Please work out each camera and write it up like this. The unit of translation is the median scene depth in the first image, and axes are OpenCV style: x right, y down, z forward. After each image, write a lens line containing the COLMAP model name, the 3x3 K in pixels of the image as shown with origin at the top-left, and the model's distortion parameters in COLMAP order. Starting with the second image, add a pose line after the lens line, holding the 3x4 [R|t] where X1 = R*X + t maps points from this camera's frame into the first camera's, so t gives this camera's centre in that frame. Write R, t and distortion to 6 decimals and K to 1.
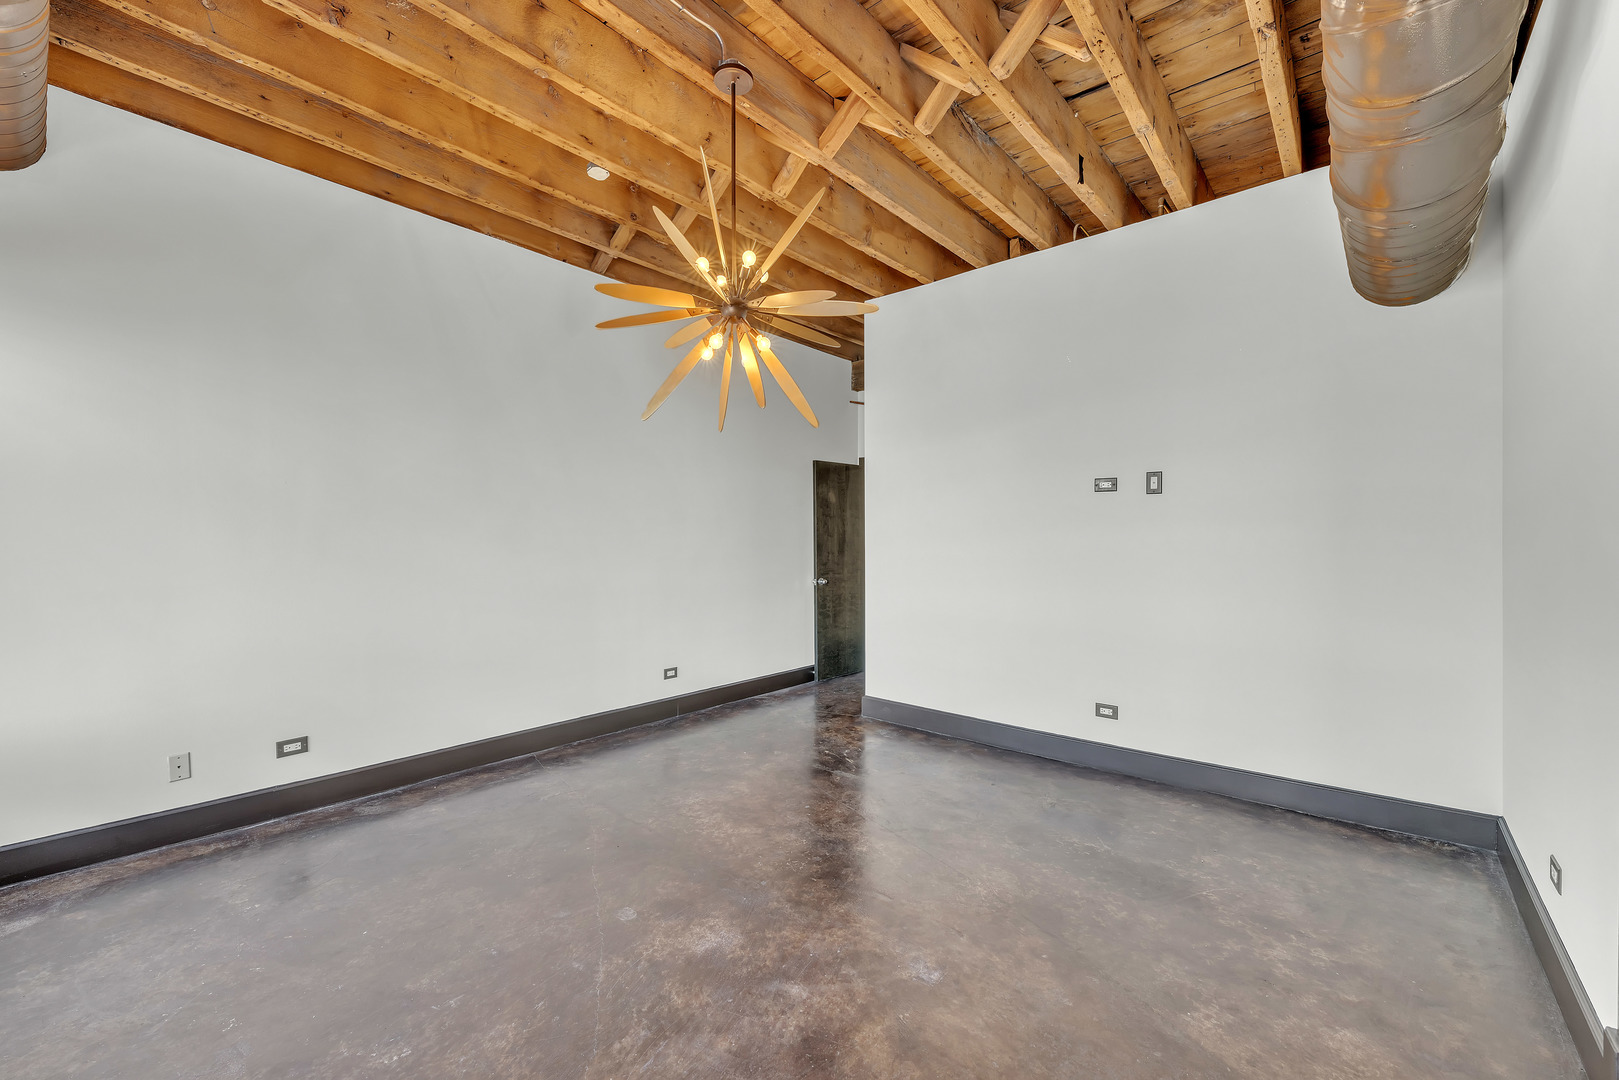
lens RADIAL K [[660.5, 0, 806.3], [0, 660.5, 533.1], [0, 0, 1]] dist [0.005102, -0.001262]
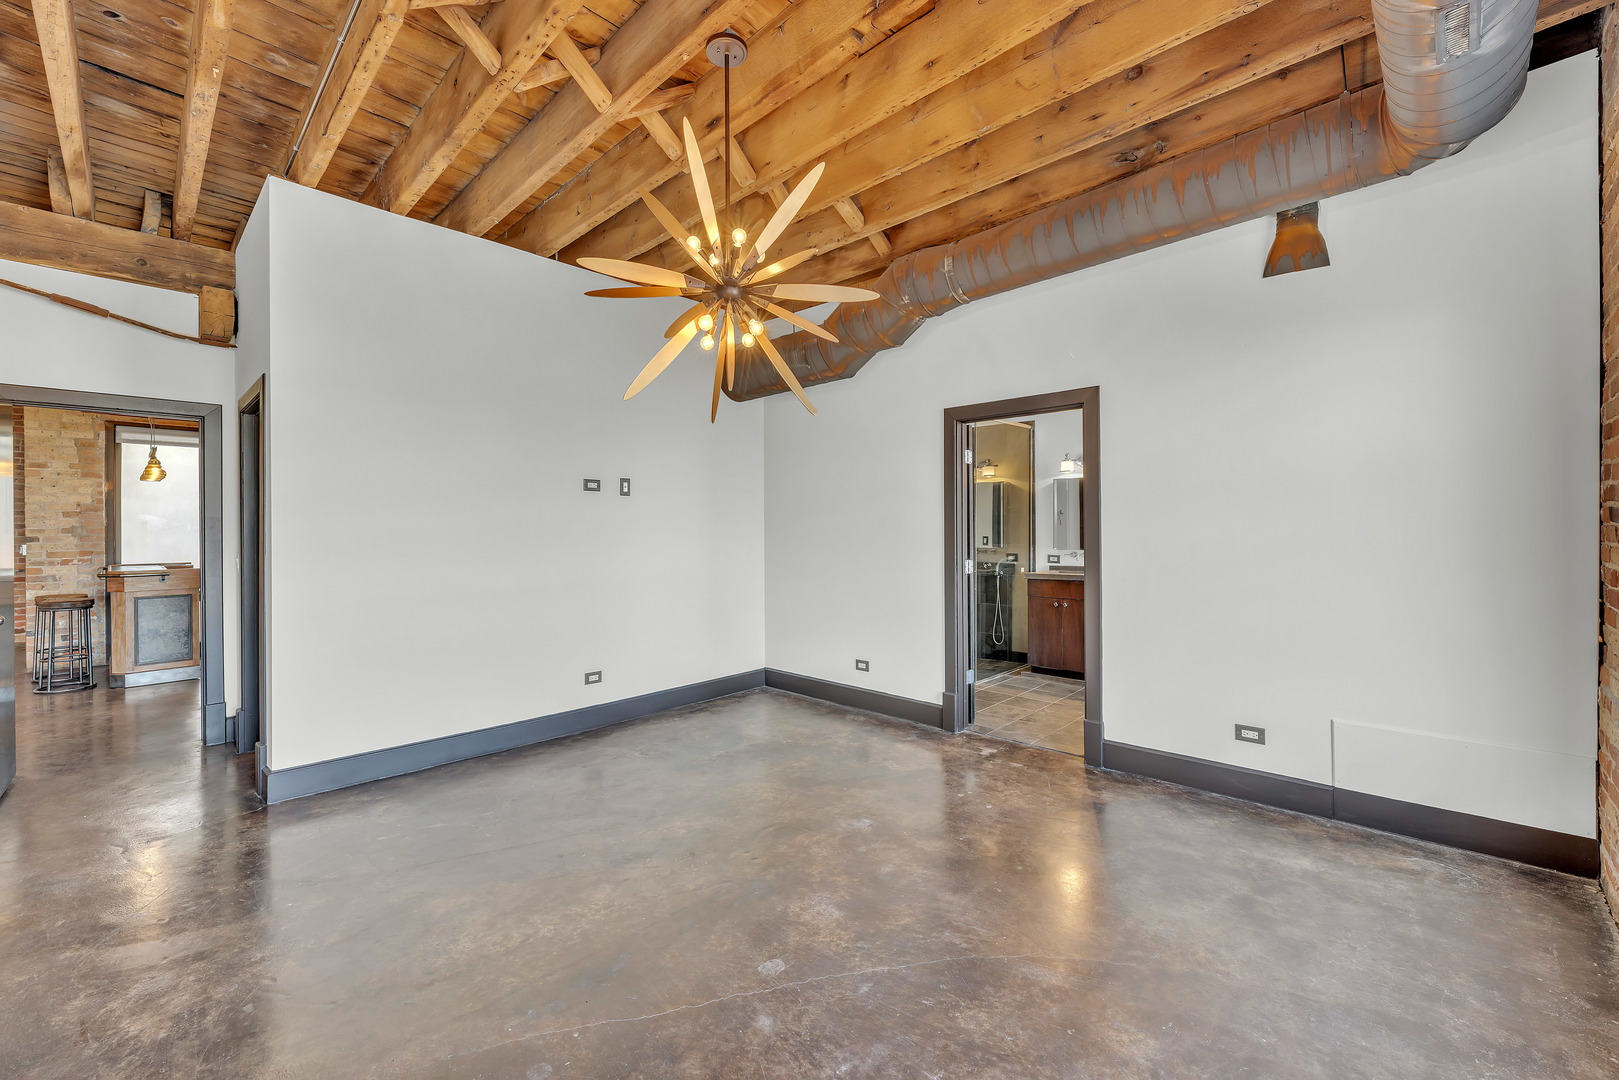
lens RADIAL K [[660.5, 0, 802.3], [0, 660.5, 525.8], [0, 0, 1]] dist [0.005102, -0.001262]
pose [[0.060555, 0.002693, 0.998161, -0.725000], [-0.002137, 0.999994, -0.002568, 0.001415], [-0.998163, -0.001977, 0.060560, 0.582197]]
